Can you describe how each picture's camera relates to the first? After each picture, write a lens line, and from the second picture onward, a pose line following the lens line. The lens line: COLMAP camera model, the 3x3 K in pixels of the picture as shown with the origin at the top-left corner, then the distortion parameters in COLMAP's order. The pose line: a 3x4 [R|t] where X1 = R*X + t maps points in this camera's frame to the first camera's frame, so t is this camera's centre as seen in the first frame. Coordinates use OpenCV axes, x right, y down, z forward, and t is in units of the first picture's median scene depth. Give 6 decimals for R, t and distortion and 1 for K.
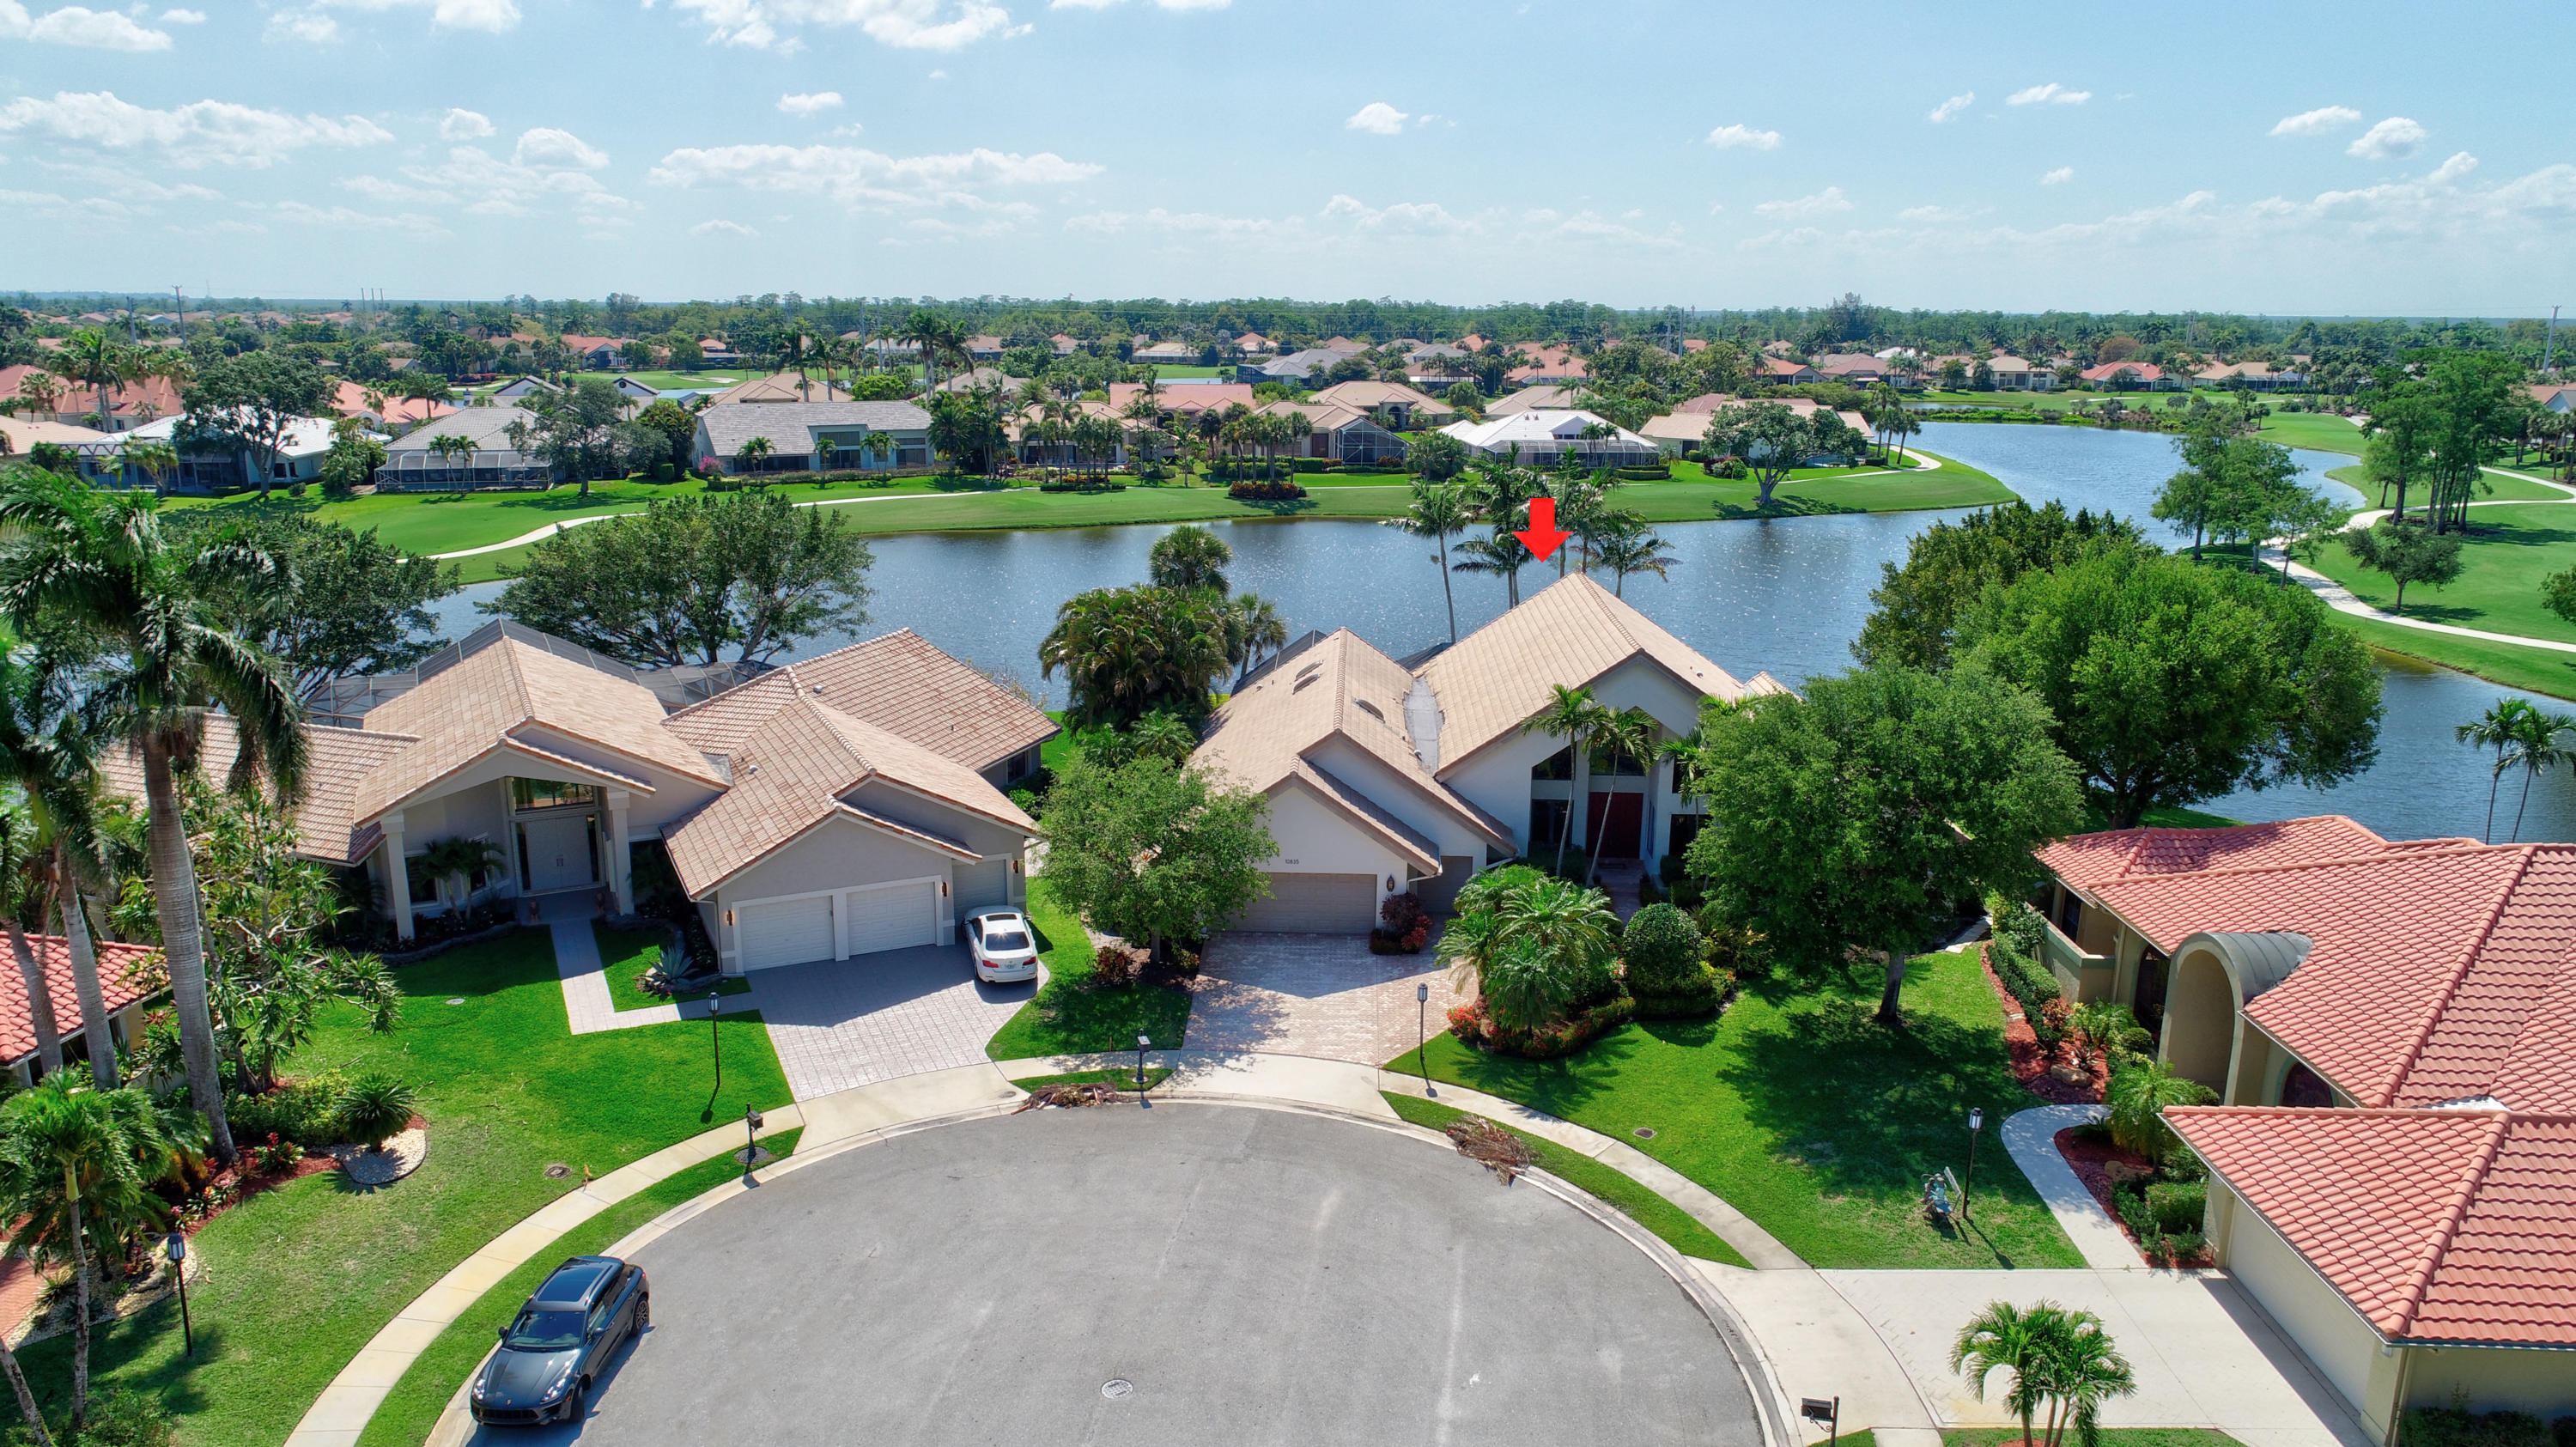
lens RADIAL K [[1702.5, 0, 1288.0], [0, 1702.5, 723.5], [0, 0, 1]] dist [-0.000241, -0.000963]
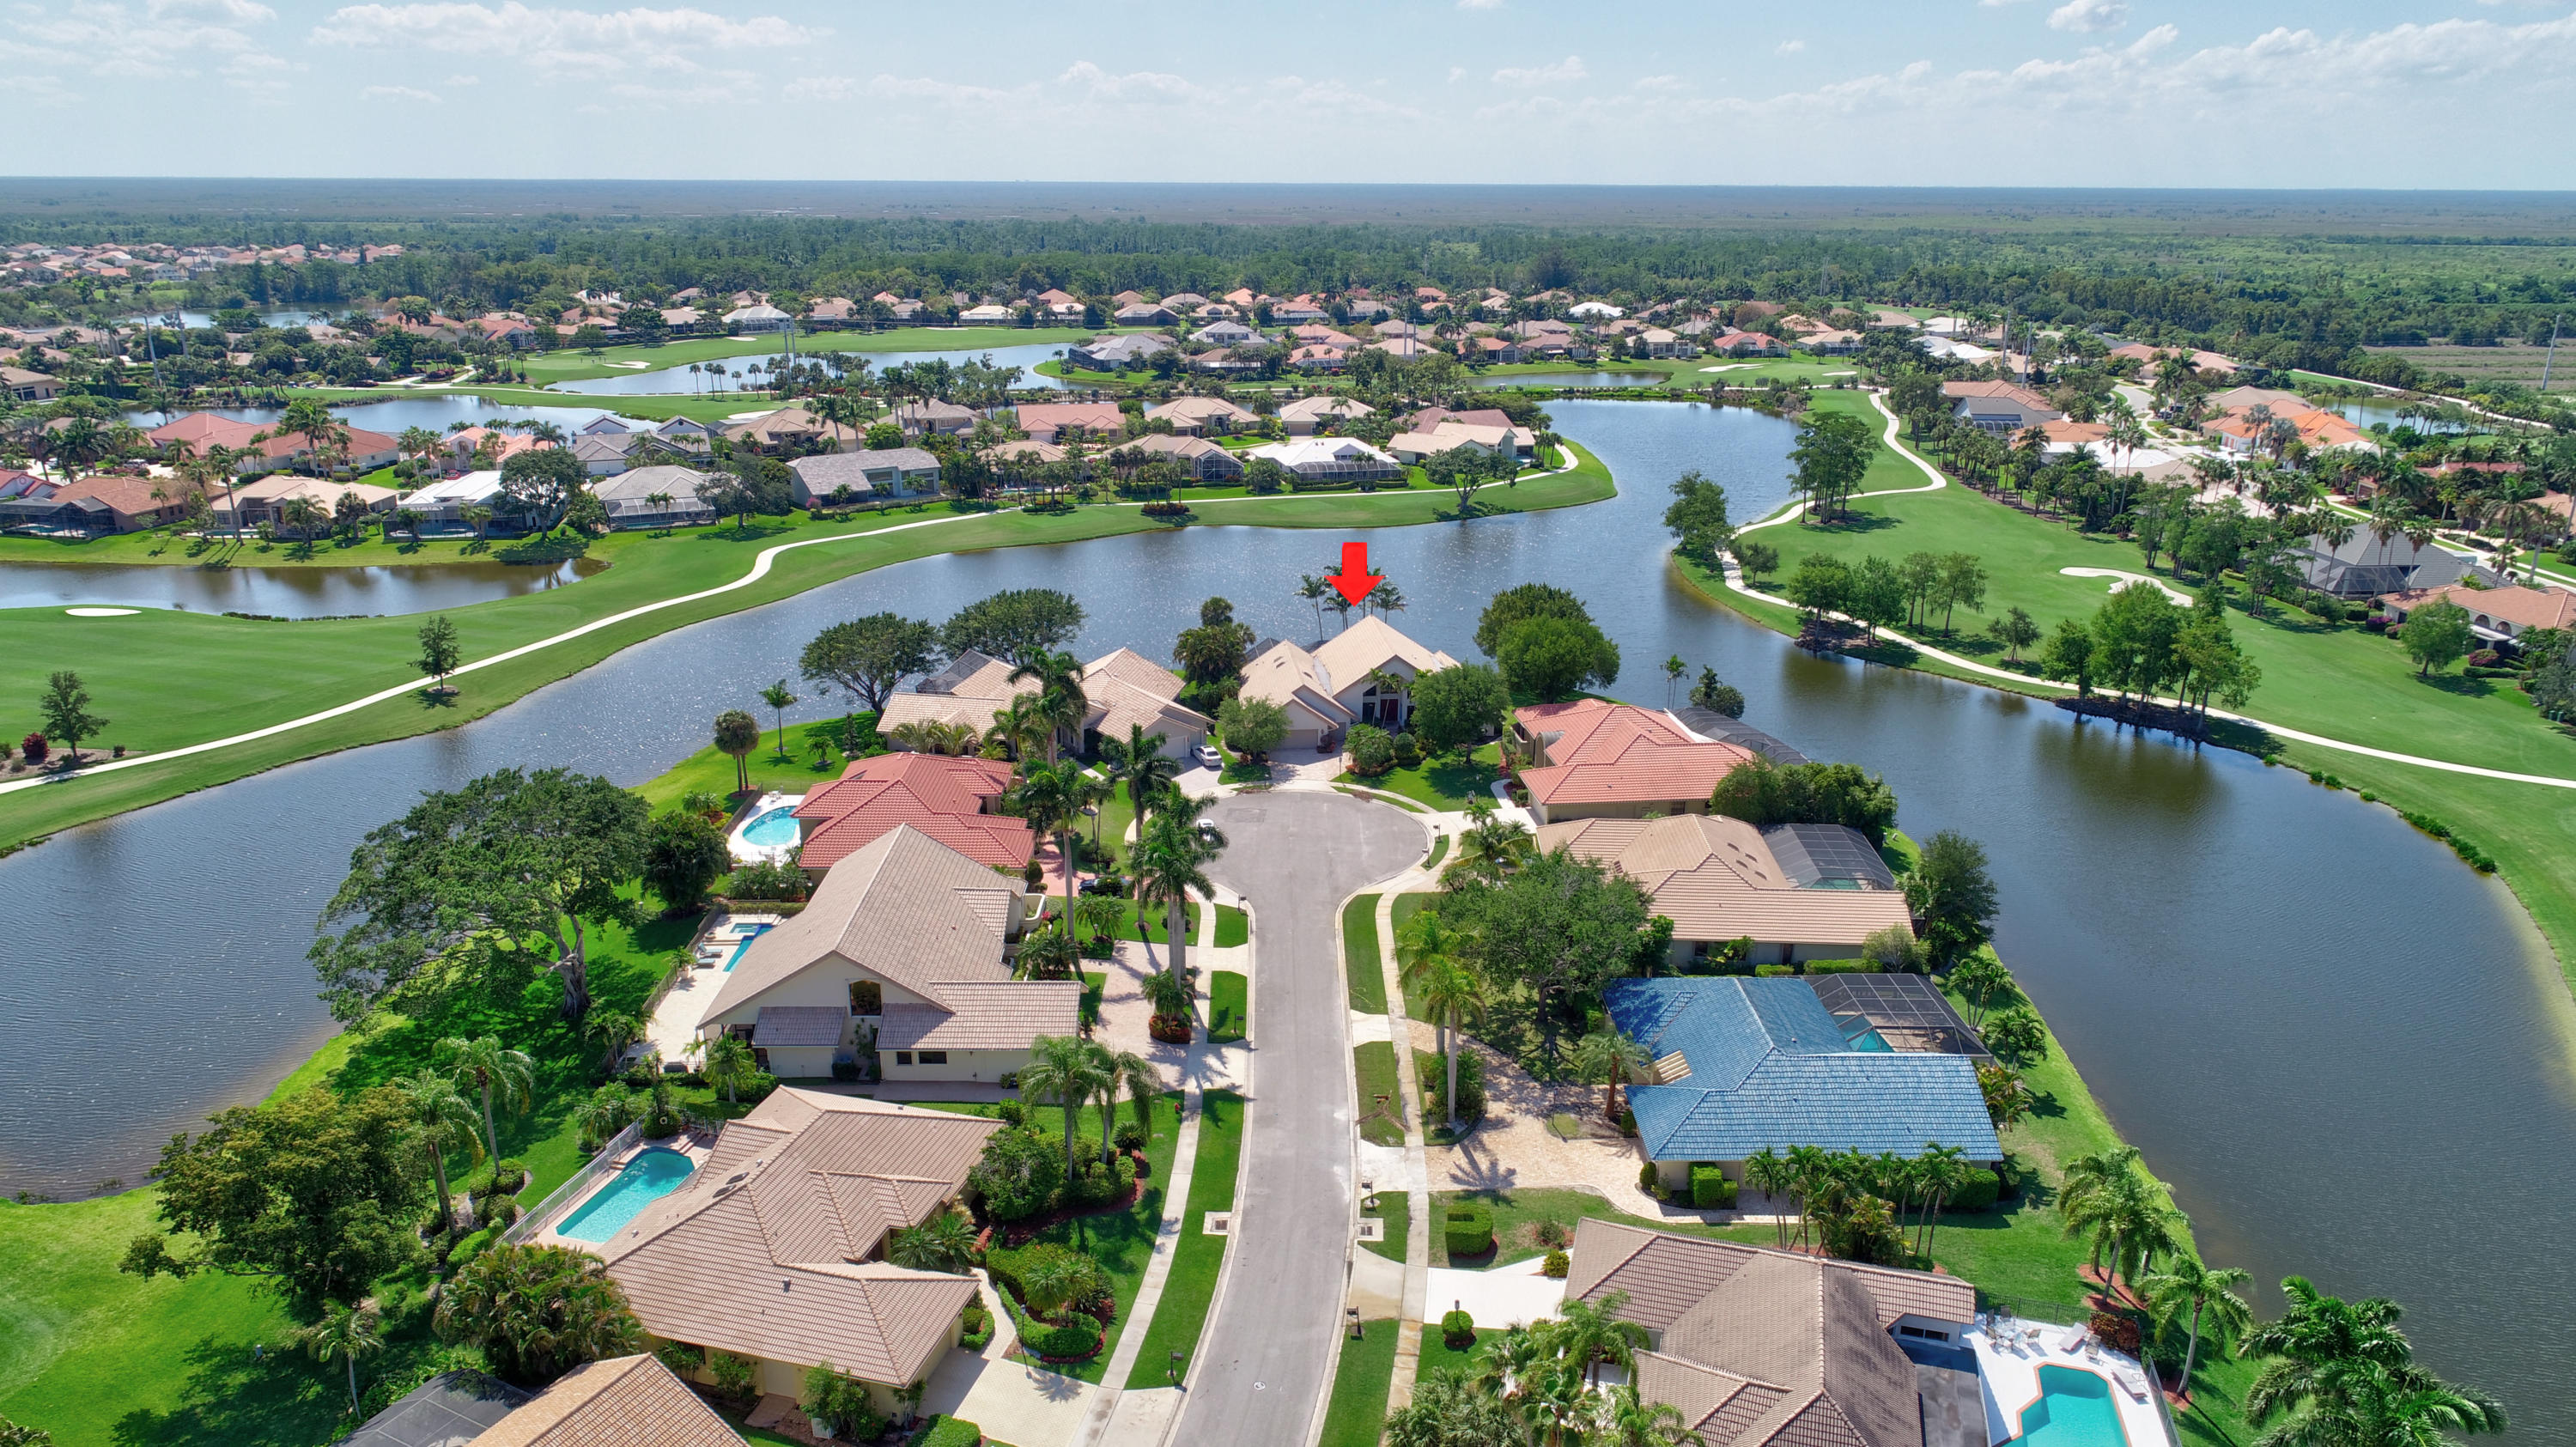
lens RADIAL K [[1702.5, 0, 1288.0], [0, 1702.5, 723.5], [0, 0, 1]] dist [-0.000241, -0.000963]
pose [[0.989147, -0.046014, 0.139535, -0.432073], [0.036047, 0.996670, 0.073137, -0.151950], [-0.142436, -0.067313, 0.987513, -2.074511]]
